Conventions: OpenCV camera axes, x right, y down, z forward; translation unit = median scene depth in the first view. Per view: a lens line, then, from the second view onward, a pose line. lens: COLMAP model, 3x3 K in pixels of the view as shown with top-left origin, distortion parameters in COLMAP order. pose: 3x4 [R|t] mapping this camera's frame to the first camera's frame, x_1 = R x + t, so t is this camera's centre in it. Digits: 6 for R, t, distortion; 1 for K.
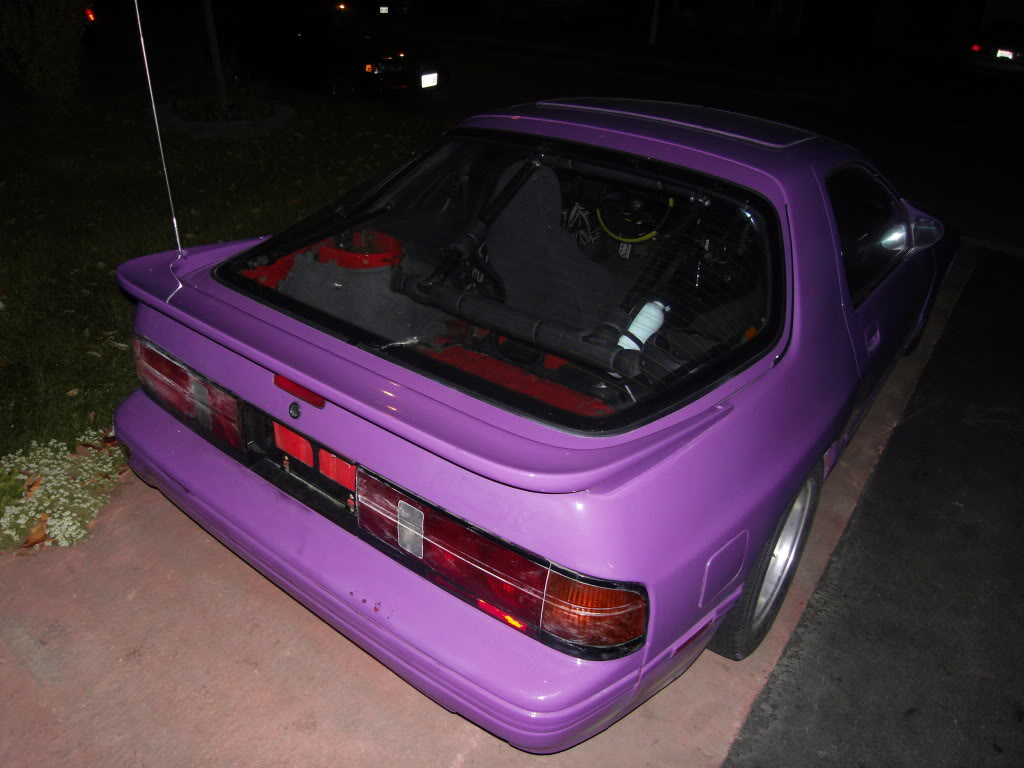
lens RADIAL K [[741.6, 0, 512.0], [0, 741.6, 384.0], [0, 0, 1]] dist [-0.056994, 0.007709]
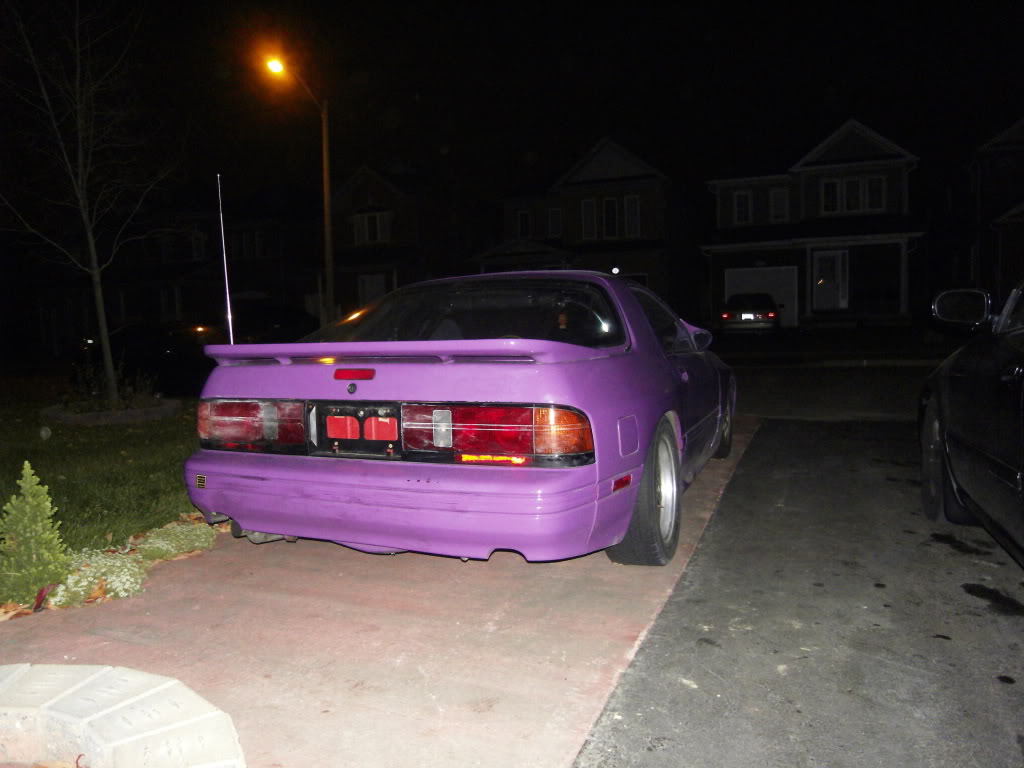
lens RADIAL K [[742.7, 0, 509.8], [0, 742.7, 371.3], [0, 0, 1]] dist [-0.061031, 0.011299]
pose [[0.966137, -0.111355, 0.232767, -0.336916], [0.198909, 0.896027, -0.396951, 0.713237], [-0.164363, 0.429808, 0.887834, -0.497276]]
